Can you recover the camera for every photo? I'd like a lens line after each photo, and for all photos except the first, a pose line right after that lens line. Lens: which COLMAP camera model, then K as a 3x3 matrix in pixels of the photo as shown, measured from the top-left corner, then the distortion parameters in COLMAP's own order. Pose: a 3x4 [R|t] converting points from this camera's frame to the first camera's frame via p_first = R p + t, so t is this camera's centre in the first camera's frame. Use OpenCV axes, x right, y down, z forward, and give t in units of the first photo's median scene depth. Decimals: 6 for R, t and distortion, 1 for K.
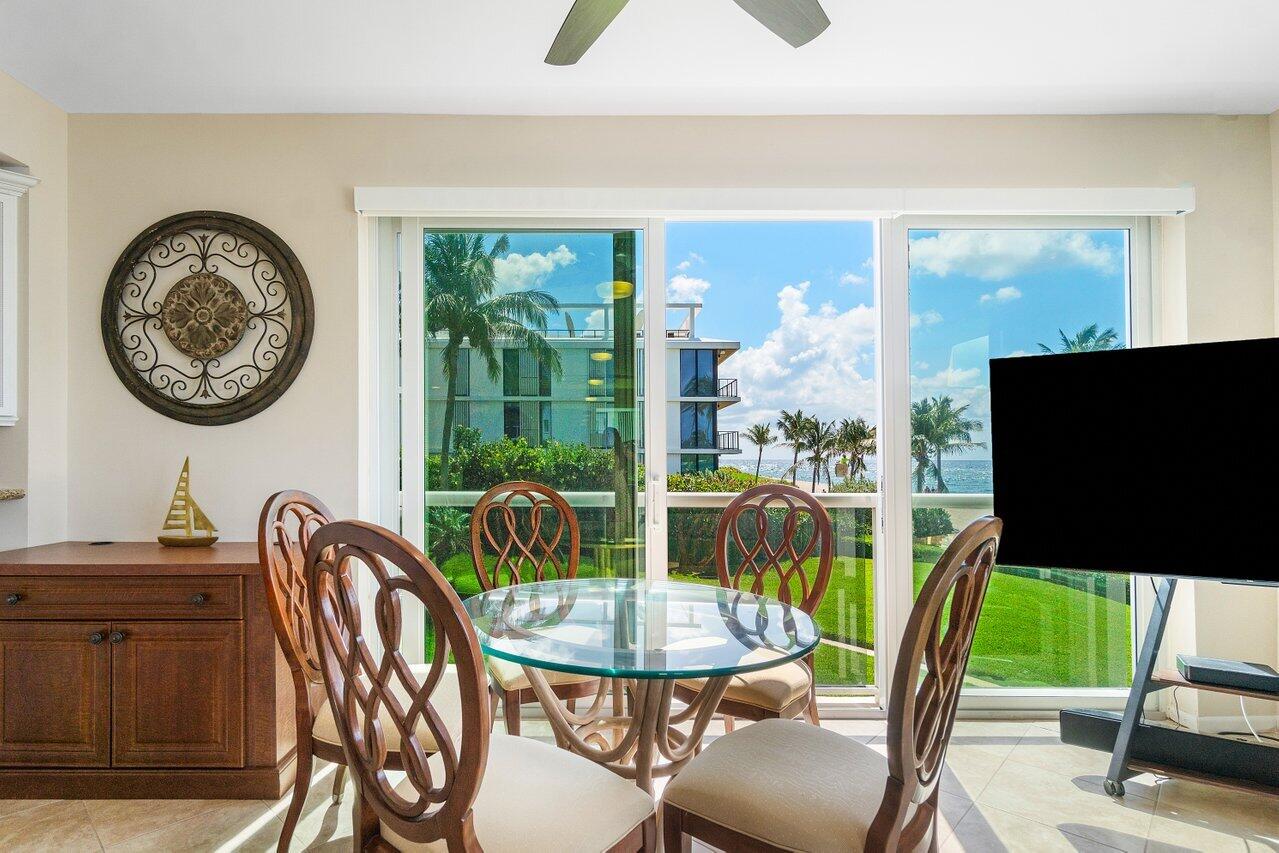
lens RADIAL K [[649.8, 0, 582.7], [0, 649.8, 446.7], [0, 0, 1]] dist [0.003585, 0.001433]
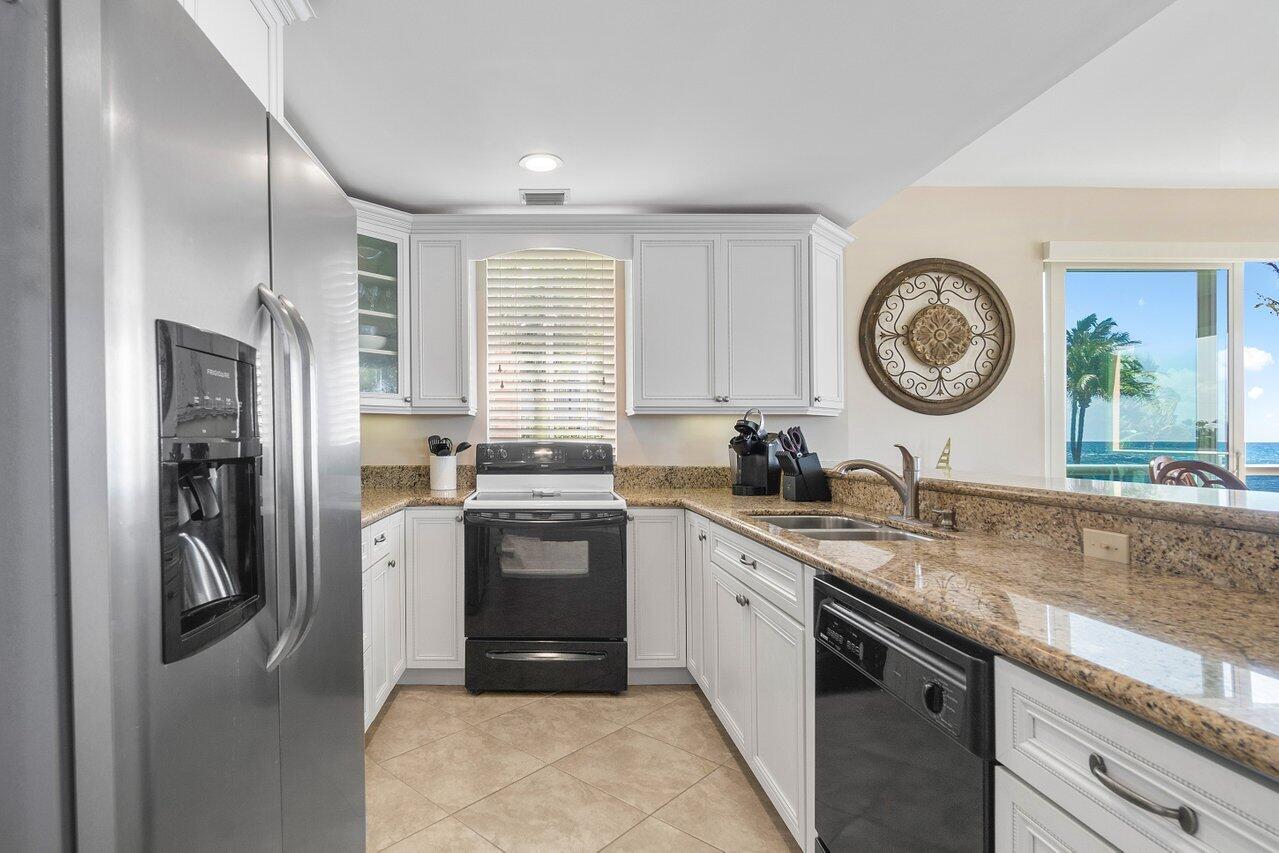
lens RADIAL K [[649.8, 0, 582.7], [0, 649.8, 446.7], [0, 0, 1]] dist [0.003585, 0.001433]
pose [[0.999033, -0.005058, 0.043666, -1.395019], [0.003965, 0.999678, 0.025080, -0.003309], [-0.043779, -0.024882, 0.998731, -0.346446]]
